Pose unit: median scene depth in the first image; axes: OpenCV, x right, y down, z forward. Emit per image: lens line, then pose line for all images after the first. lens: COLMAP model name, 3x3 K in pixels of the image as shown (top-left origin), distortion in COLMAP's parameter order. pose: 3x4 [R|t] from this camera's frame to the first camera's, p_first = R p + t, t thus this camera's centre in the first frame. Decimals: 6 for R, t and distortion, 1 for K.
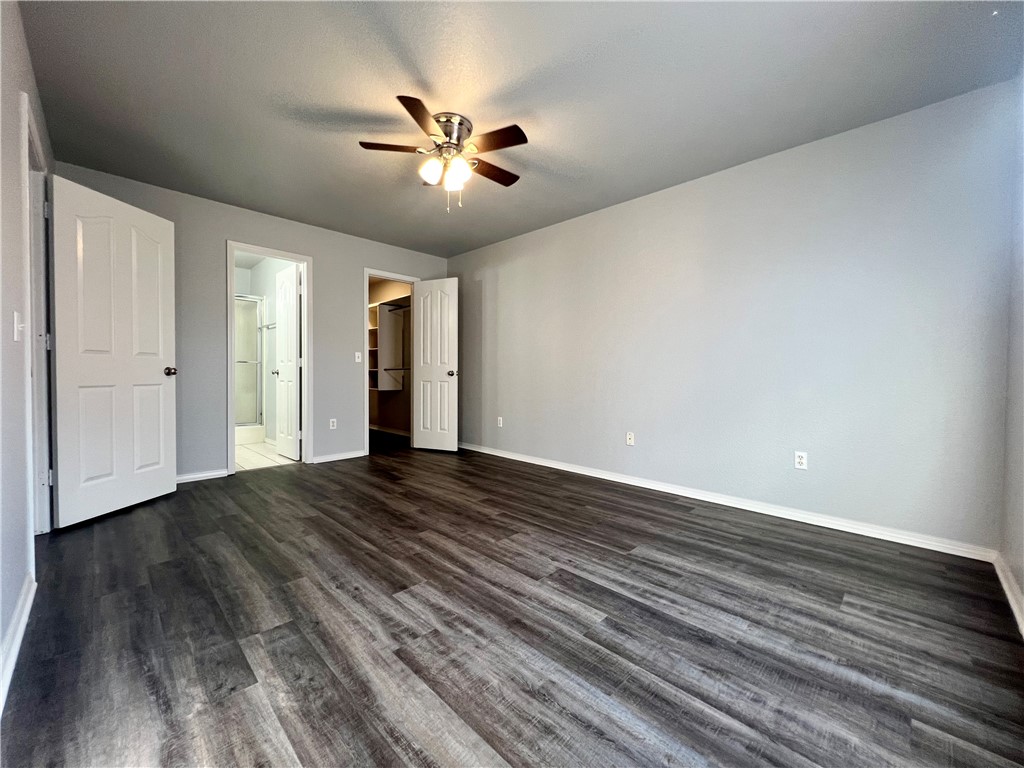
lens RADIAL K [[407.3, 0, 508.1], [0, 407.3, 385.4], [0, 0, 1]] dist [0.003729, -0.000662]
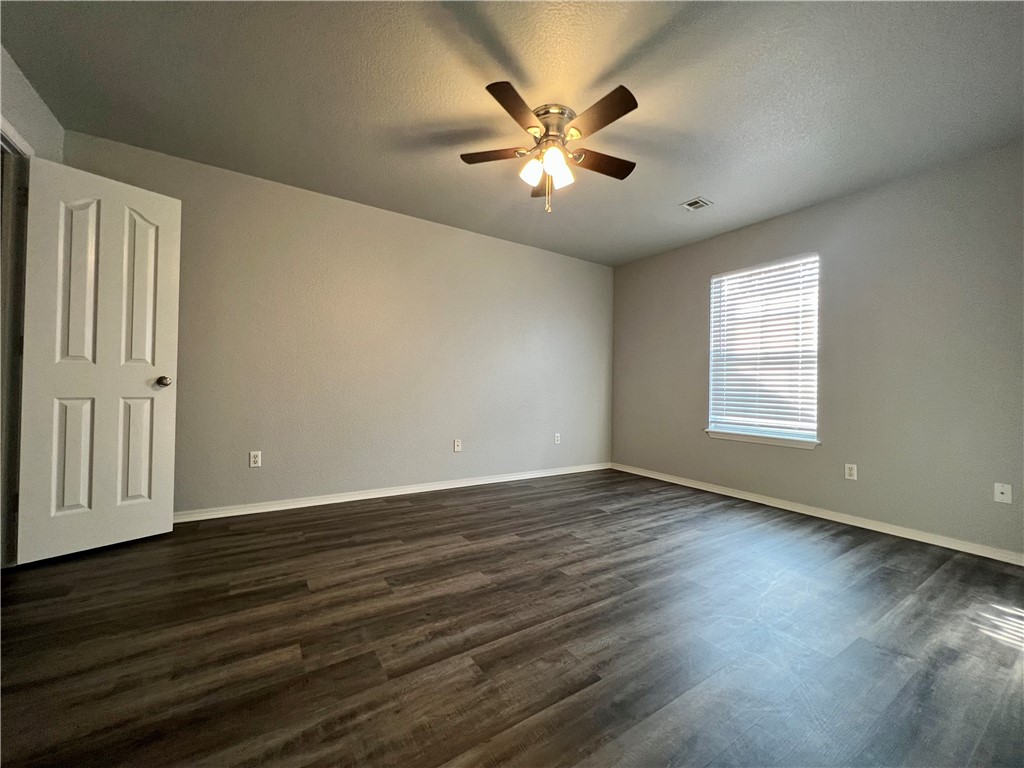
lens RADIAL K [[407.3, 0, 514.5], [0, 407.3, 379.1], [0, 0, 1]] dist [0.003729, -0.000662]
pose [[0.205799, 0.017333, 0.978441, -1.028628], [0.009489, 0.999761, -0.019707, -0.032752], [-0.978548, 0.013340, 0.205586, 0.873458]]
